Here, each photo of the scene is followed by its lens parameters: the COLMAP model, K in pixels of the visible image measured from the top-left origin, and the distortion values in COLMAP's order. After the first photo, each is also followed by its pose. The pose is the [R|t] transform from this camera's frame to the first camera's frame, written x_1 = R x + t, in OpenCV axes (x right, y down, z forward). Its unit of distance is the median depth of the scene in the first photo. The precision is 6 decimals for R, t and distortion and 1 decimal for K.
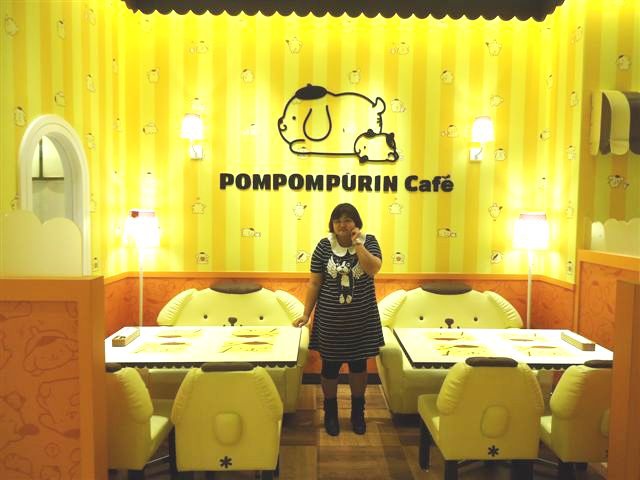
lens RADIAL K [[468.3, 0, 319.5], [0, 468.3, 237.9], [0, 0, 1]] dist [-0.000747, -0.006030]
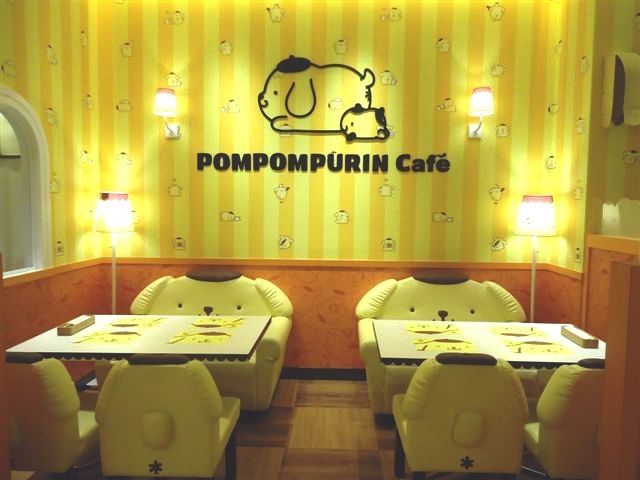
lens RADIAL K [[468.3, 0, 319.5], [0, 468.3, 237.9], [0, 0, 1]] dist [-0.000747, -0.006030]
pose [[0.998623, 0.003040, -0.052376, 0.082773], [-0.002392, 0.999920, 0.012431, 0.019537], [0.052409, -0.012289, 0.998550, 0.077351]]
